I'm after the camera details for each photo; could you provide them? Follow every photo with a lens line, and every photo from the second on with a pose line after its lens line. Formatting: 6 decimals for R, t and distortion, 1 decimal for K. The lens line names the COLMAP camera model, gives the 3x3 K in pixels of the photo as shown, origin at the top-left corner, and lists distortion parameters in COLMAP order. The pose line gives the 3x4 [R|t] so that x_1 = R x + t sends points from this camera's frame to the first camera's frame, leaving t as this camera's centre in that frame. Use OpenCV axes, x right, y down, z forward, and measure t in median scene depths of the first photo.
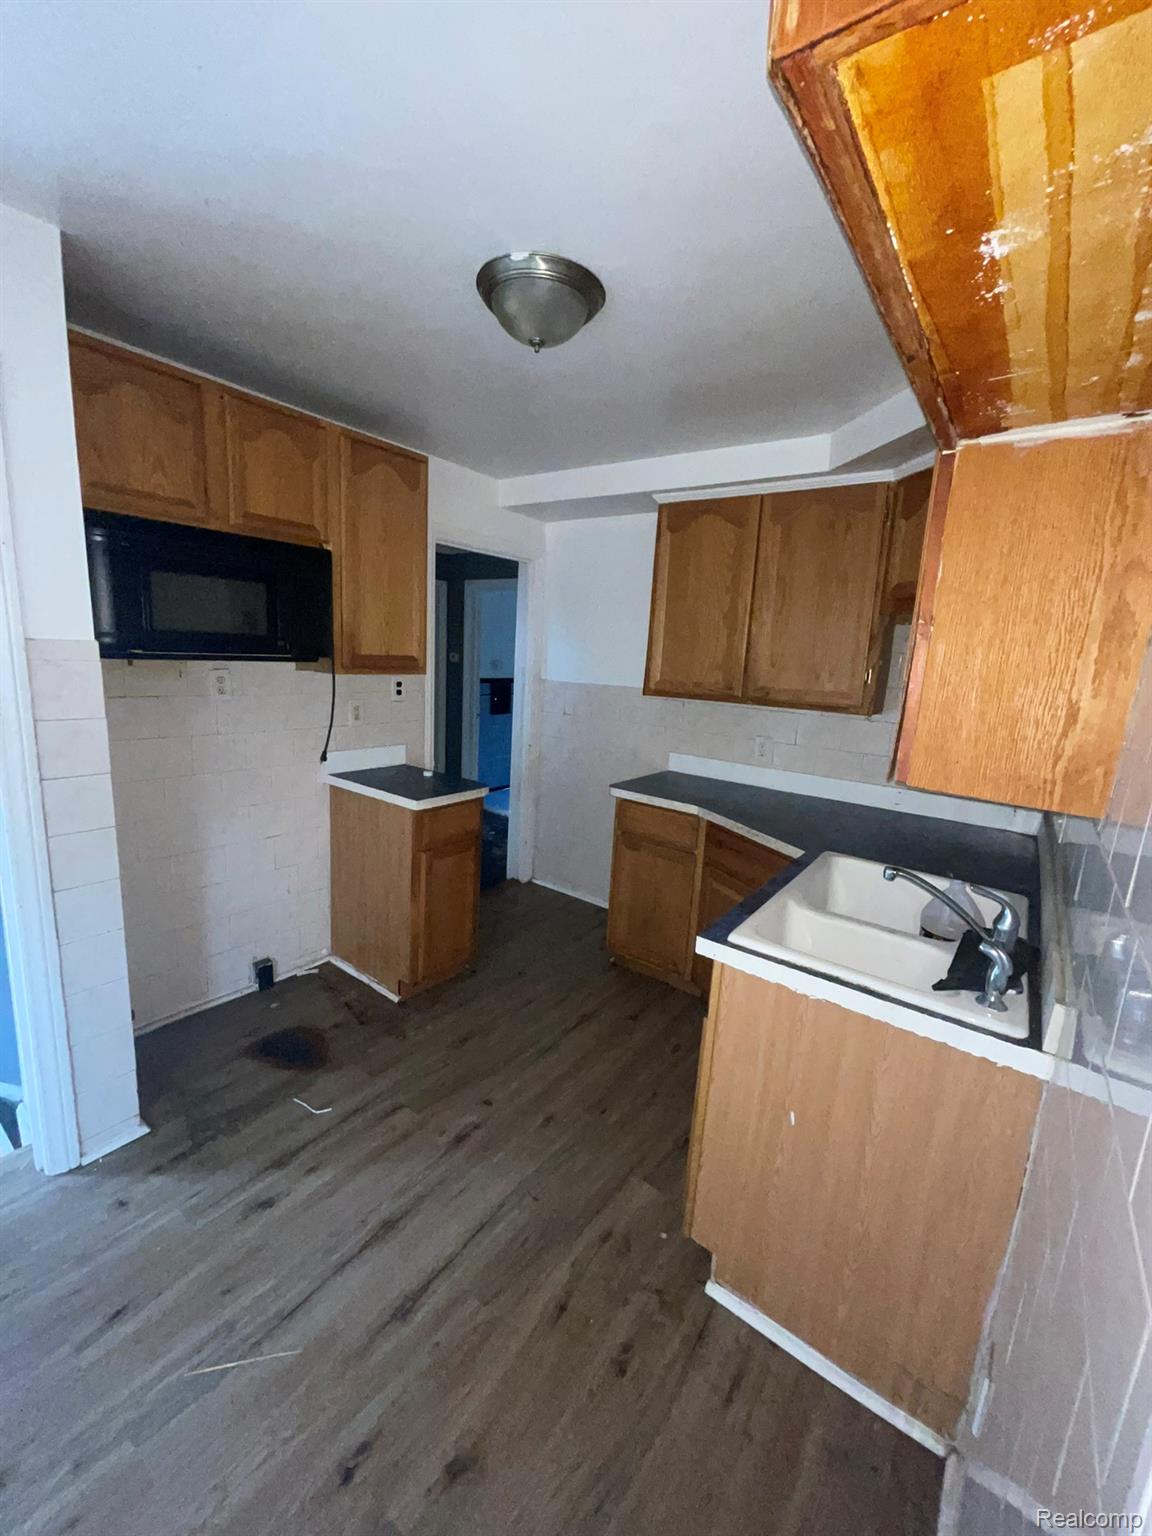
lens RADIAL K [[619.3, 0, 578.4], [0, 619.3, 765.4], [0, 0, 1]] dist [-0.006115, 0.001702]
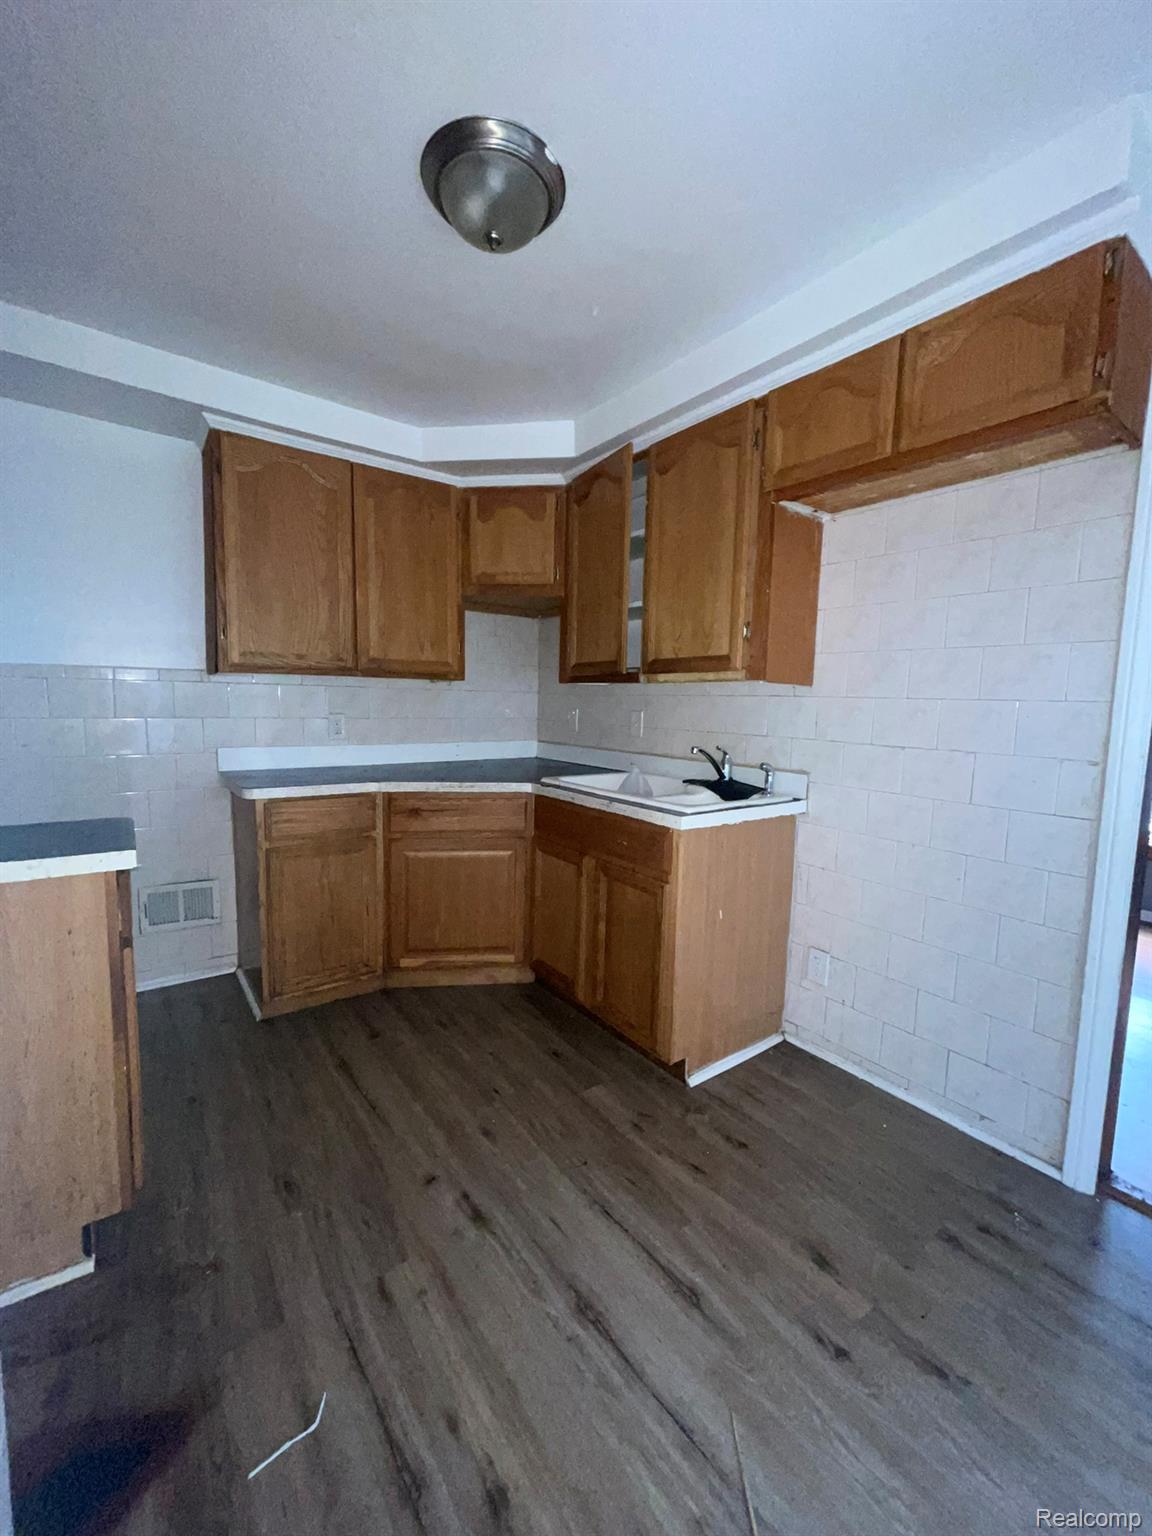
lens RADIAL K [[619.3, 0, 567.5], [0, 619.3, 763.7], [0, 0, 1]] dist [-0.006115, 0.001702]
pose [[0.290698, -0.142359, 0.946165, -0.927151], [0.174623, 0.980155, 0.093823, 0.002456], [-0.940745, 0.137949, 0.309788, 0.670056]]
